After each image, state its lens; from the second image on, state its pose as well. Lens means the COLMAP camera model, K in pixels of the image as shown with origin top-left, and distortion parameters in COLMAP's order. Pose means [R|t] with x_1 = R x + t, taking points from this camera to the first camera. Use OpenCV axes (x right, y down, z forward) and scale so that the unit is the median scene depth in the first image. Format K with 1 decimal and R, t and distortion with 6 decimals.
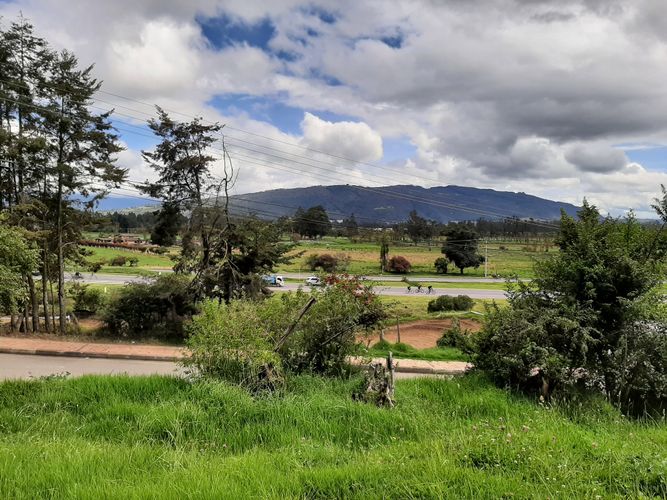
lens RADIAL K [[526.4, 0, 313.2], [0, 526.4, 266.7], [0, 0, 1]] dist [0.070848, -0.131078]
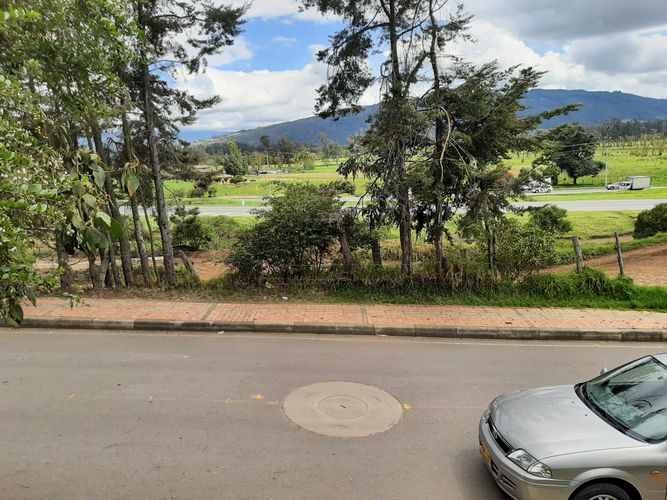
lens RADIAL K [[526.4, 0, 291.8], [0, 526.4, 269.7], [0, 0, 1]] dist [0.070848, -0.131078]
pose [[0.984795, -0.034320, -0.170294, -0.218181], [0.058393, 0.988648, 0.138436, 0.028436], [0.163610, -0.146275, 0.975620, 0.409060]]
